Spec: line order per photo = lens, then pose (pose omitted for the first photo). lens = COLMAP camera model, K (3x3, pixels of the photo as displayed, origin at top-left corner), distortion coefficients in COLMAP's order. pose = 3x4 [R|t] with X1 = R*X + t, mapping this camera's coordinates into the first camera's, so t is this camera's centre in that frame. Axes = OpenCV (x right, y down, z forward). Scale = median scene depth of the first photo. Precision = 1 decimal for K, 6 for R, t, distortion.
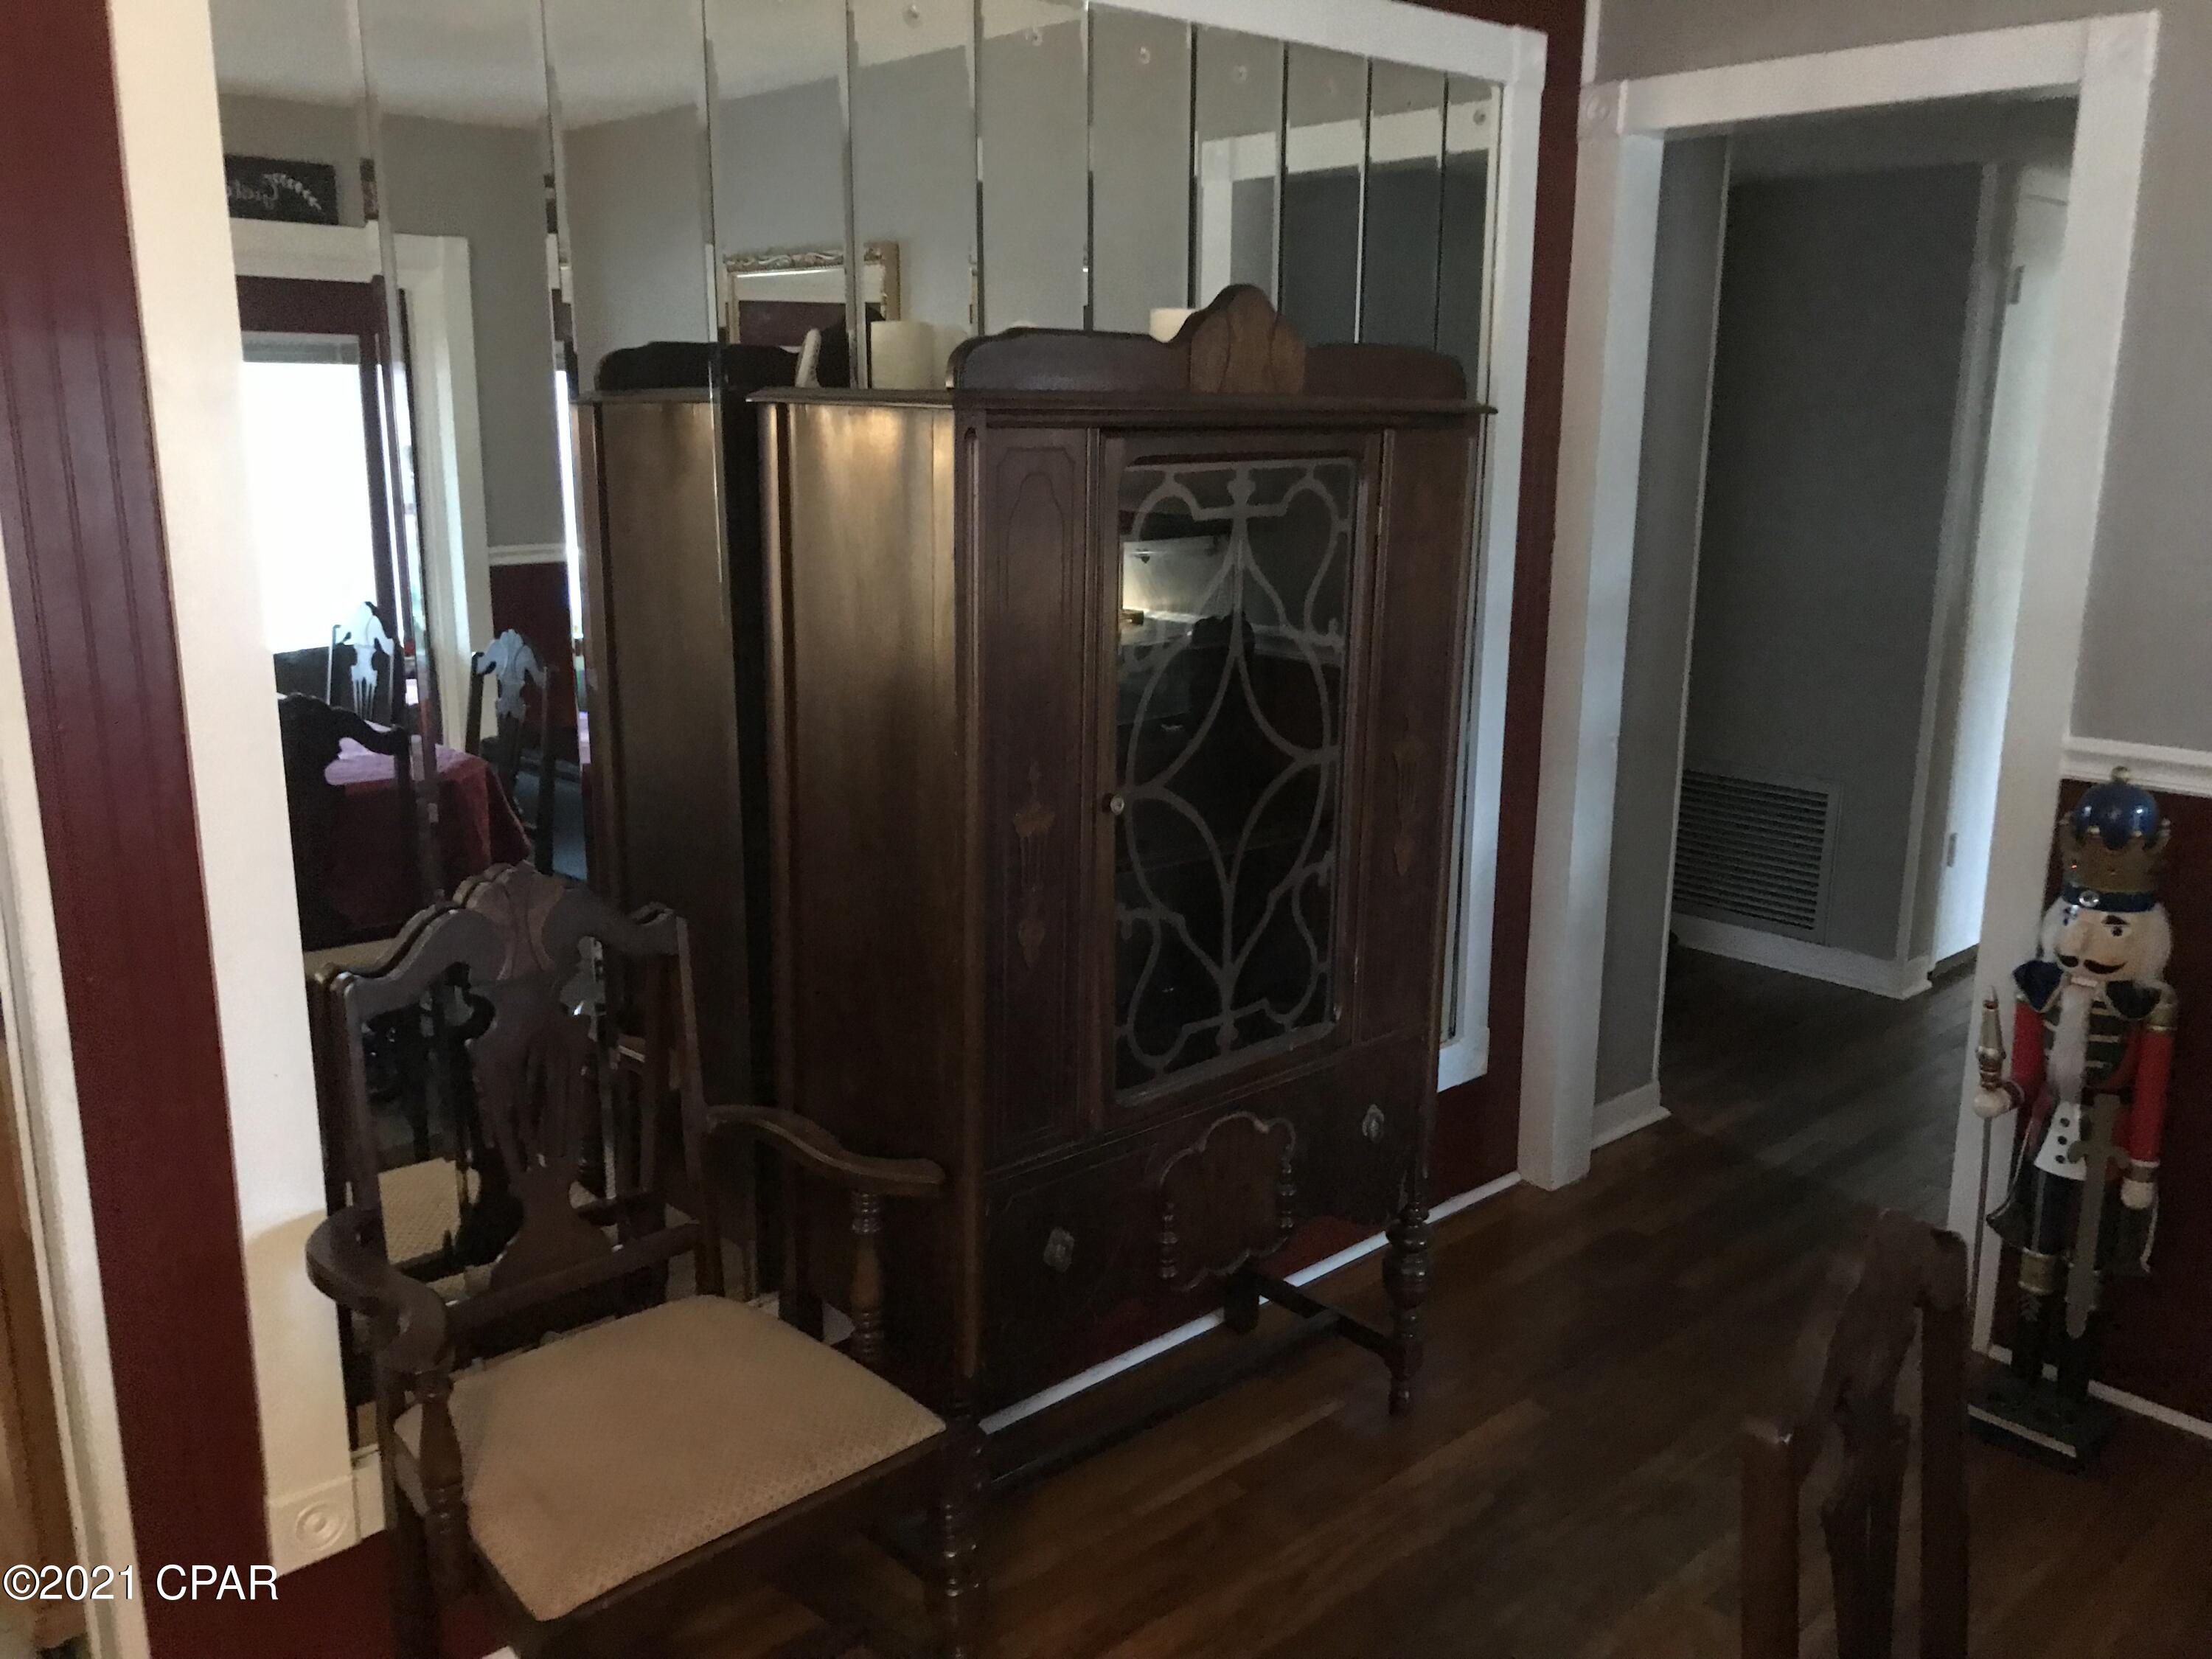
lens RADIAL K [[1782.1, 0, 1115.3], [0, 1782.1, 821.5], [0, 0, 1]] dist [0.042589, -0.066265]
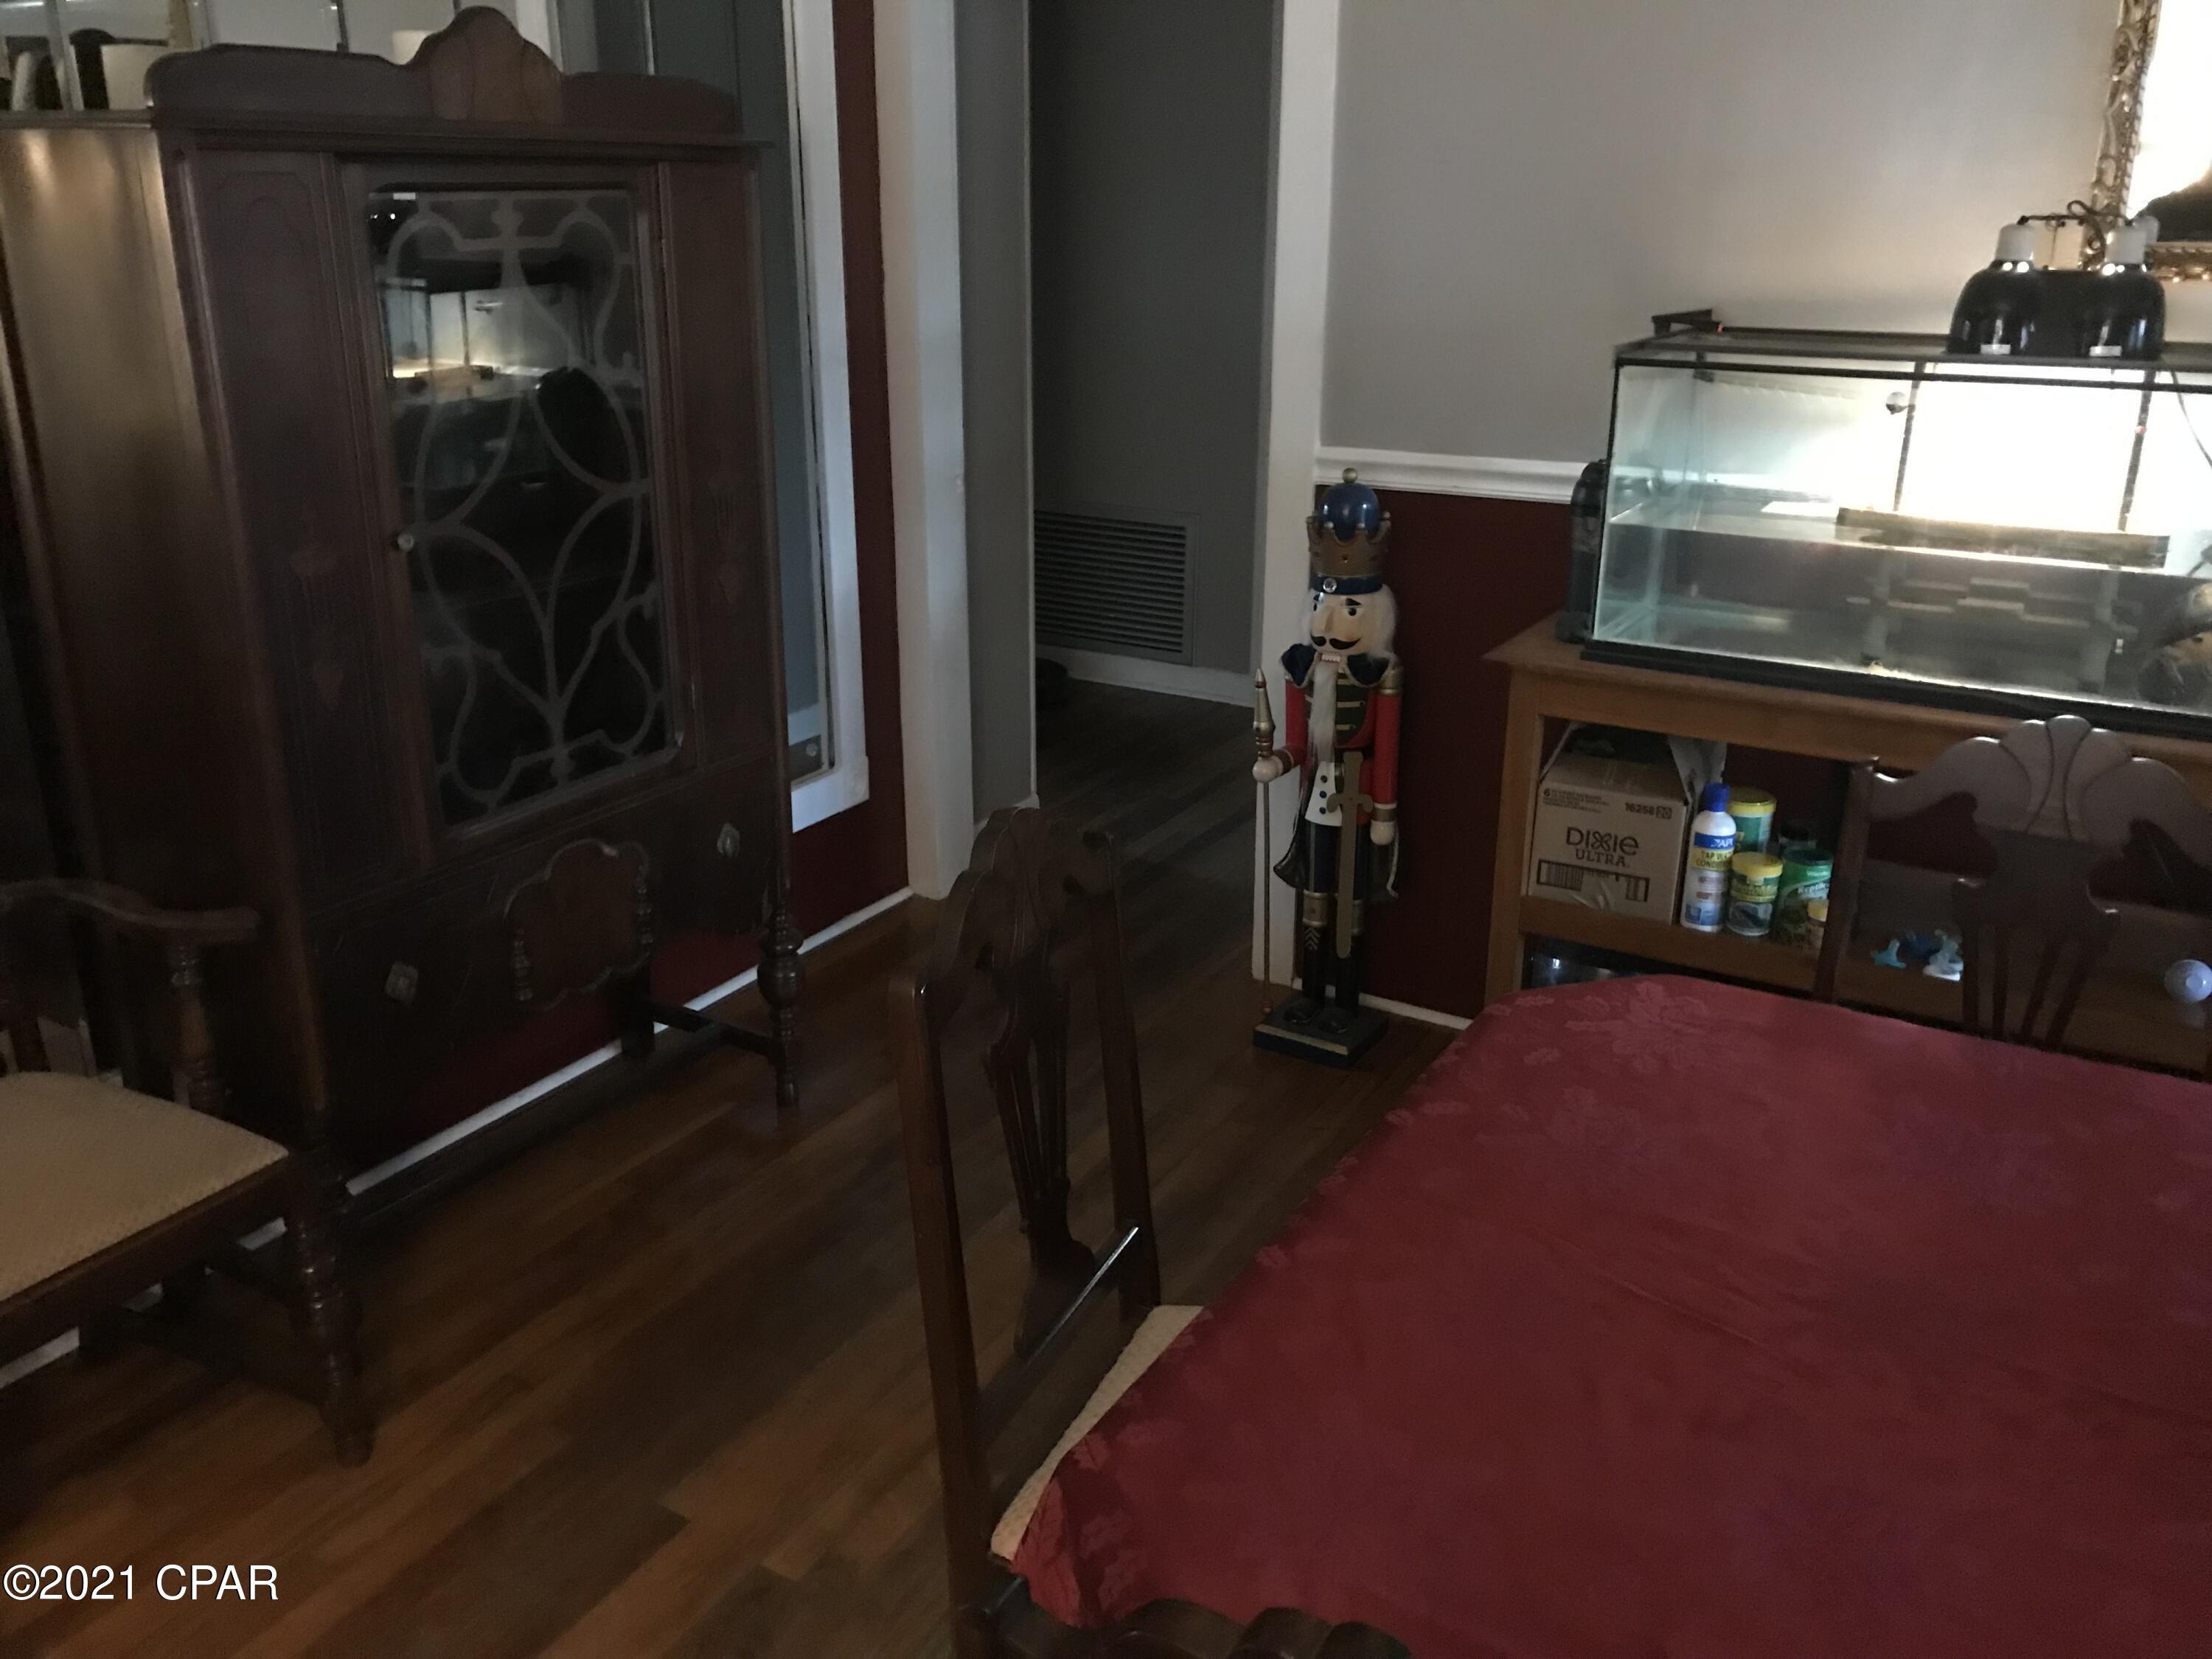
lens RADIAL K [[1782.1, 0, 1115.3], [0, 1782.1, 821.5], [0, 0, 1]] dist [0.042589, -0.066265]
pose [[0.957736, -0.098514, 0.270255, 0.080724], [0.065288, 0.989453, 0.129306, 0.035603], [-0.280143, -0.106197, 0.954066, -0.082686]]
